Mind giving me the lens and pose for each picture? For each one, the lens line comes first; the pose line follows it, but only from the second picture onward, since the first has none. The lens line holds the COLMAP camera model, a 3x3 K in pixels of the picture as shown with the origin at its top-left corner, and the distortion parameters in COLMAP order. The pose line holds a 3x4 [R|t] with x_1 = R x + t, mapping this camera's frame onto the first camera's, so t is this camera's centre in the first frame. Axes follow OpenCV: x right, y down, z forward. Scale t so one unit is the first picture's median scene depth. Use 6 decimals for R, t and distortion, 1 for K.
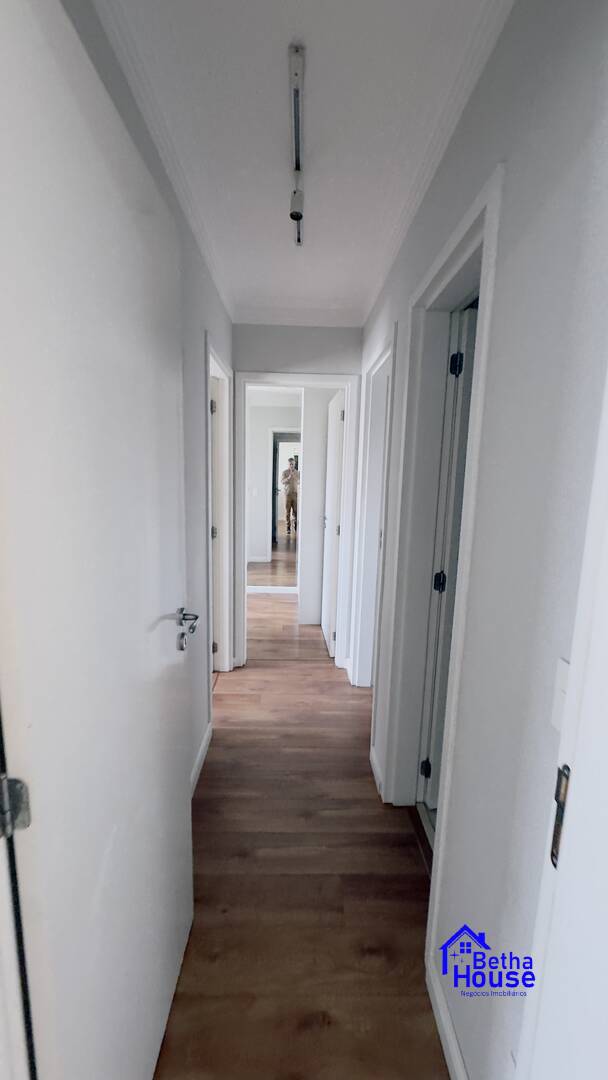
lens RADIAL K [[427.0, 0, 303.9], [0, 427.0, 538.7], [0, 0, 1]] dist [-0.002644, 0.000172]
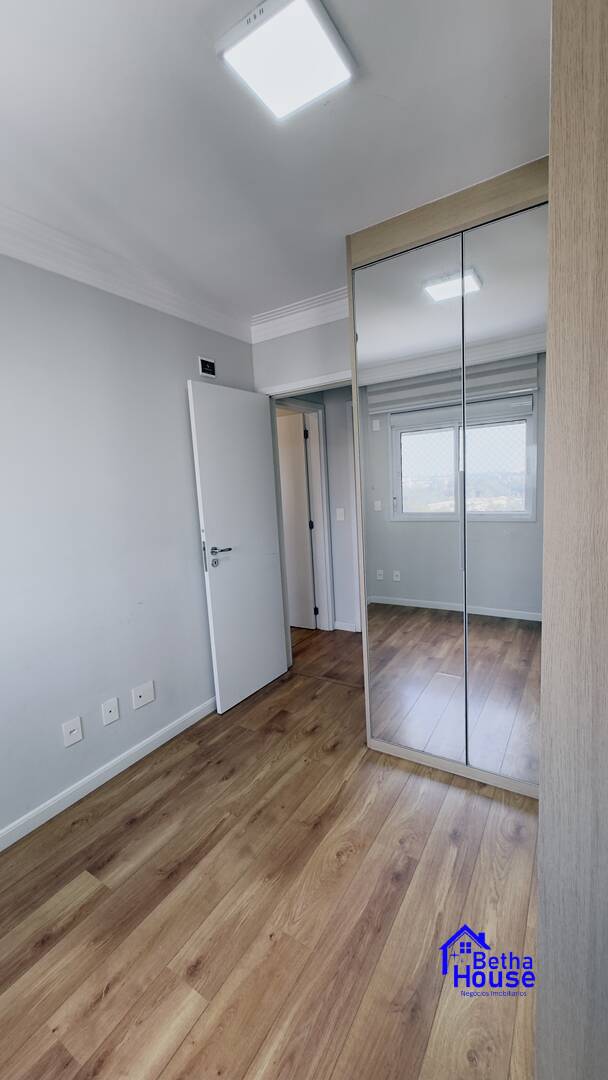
lens RADIAL K [[427.0, 0, 306.9], [0, 427.0, 540.1], [0, 0, 1]] dist [-0.002644, 0.000172]
pose [[0.545435, -0.159907, 0.822758, -1.031550], [0.192295, 0.979322, 0.062857, -0.061202], [-0.815796, 0.123928, 0.564906, 0.331177]]
